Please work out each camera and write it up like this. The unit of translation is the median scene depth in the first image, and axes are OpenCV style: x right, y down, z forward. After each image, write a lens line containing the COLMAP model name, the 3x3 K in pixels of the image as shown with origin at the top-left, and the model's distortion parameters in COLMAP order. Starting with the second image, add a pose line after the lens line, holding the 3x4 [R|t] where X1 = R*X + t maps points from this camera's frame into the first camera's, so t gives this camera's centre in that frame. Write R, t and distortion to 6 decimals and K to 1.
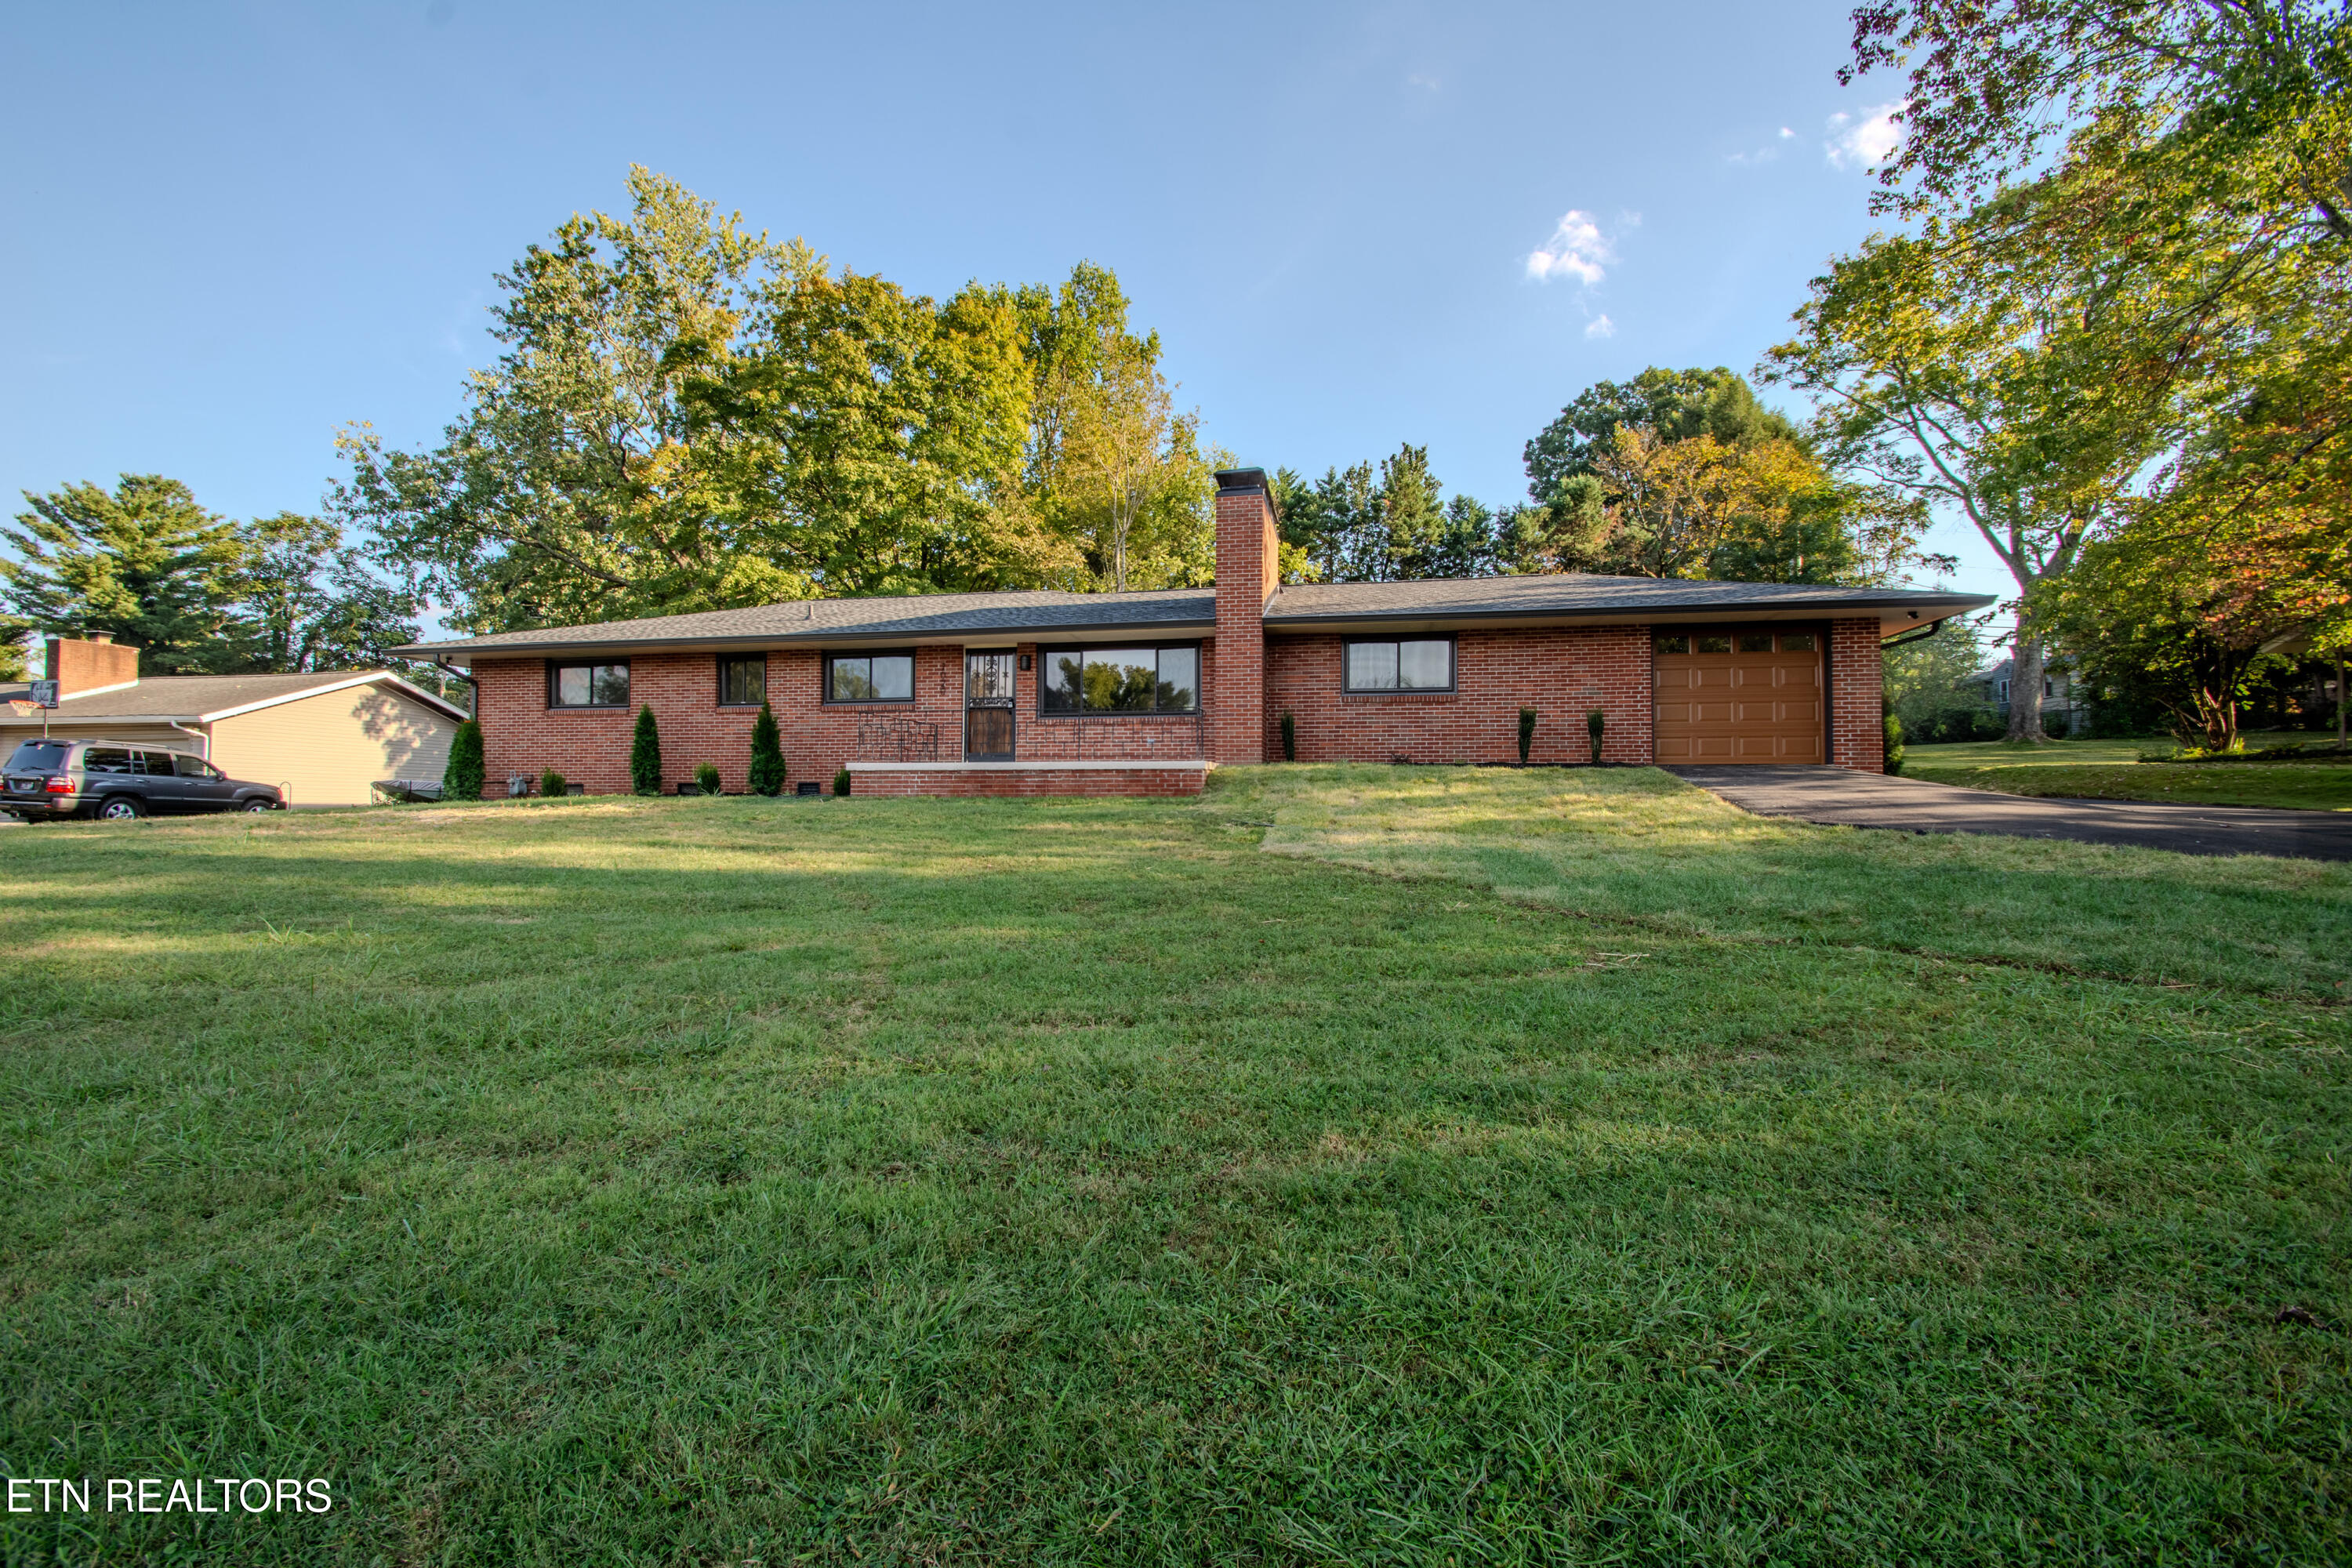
lens RADIAL K [[1036.3, 0, 1105.1], [0, 1036.3, 789.6], [0, 0, 1]] dist [0.002742, -0.011993]
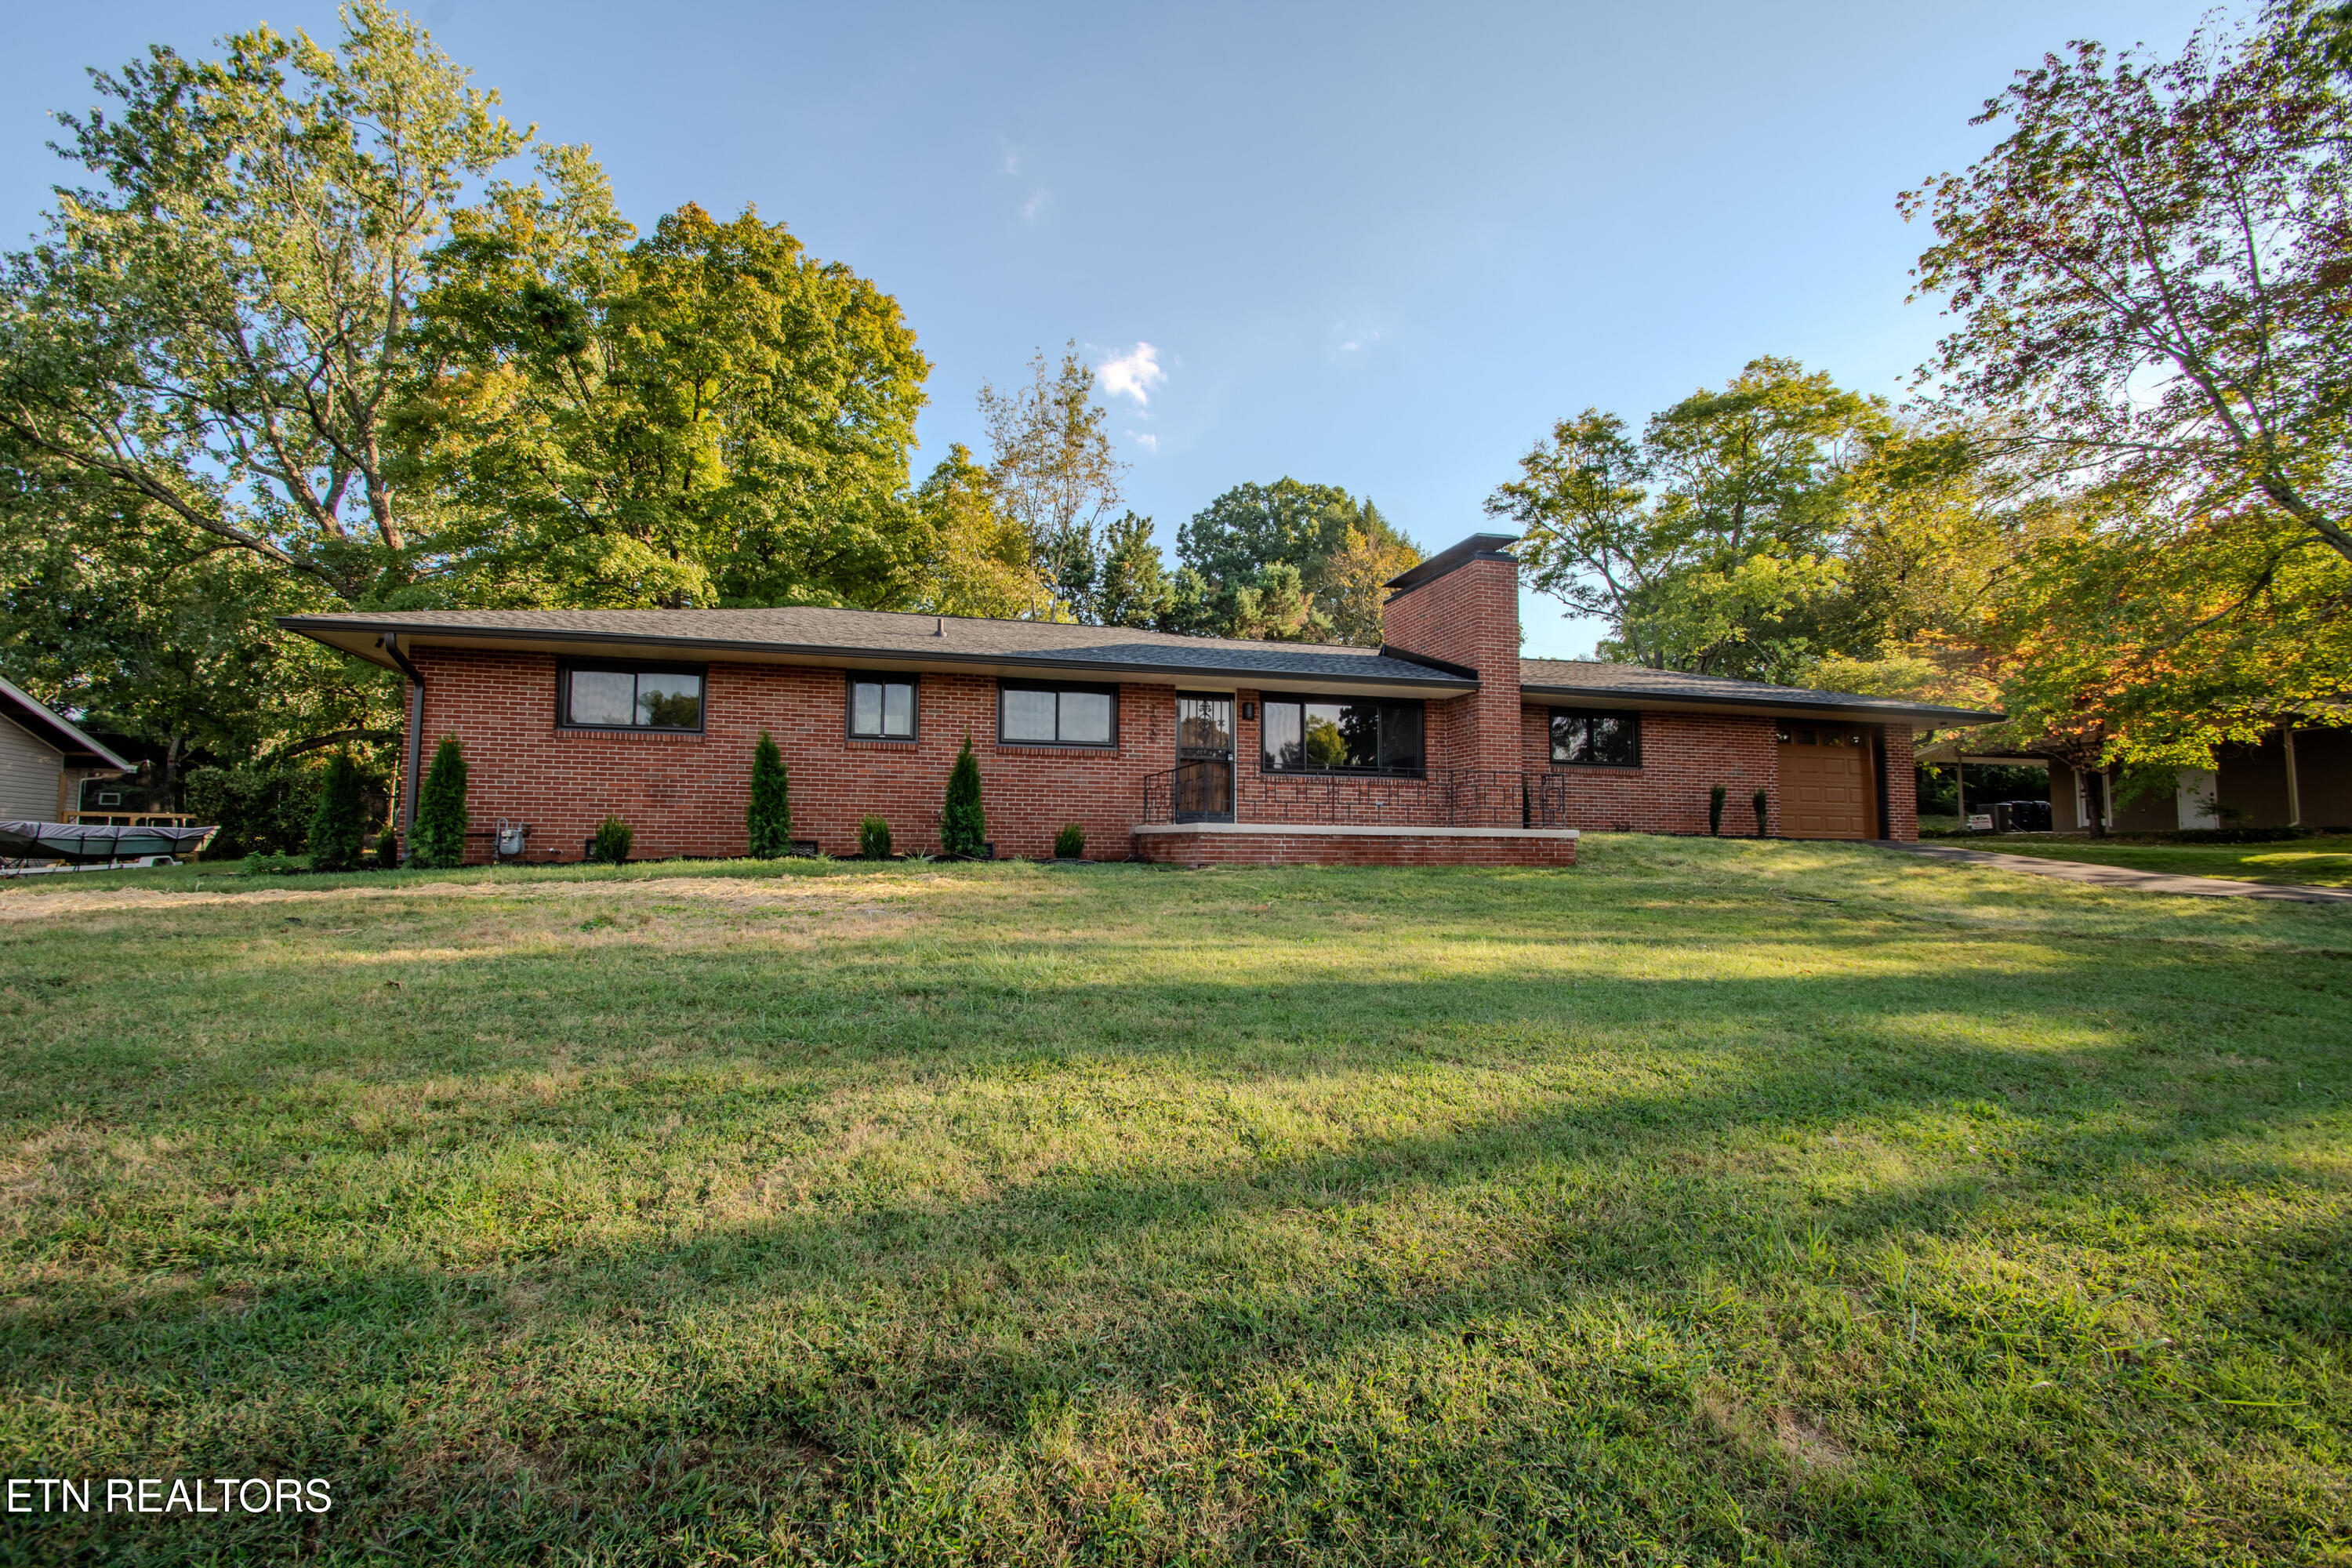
lens RADIAL K [[1036.3, 0, 1169.5], [0, 1036.3, 766.6], [0, 0, 1]] dist [0.002742, -0.011993]
pose [[0.885540, 0.040603, 0.462785, -0.321633], [-0.009342, 0.997528, -0.069644, -0.007591], [-0.464469, 0.057349, 0.883730, 0.149749]]
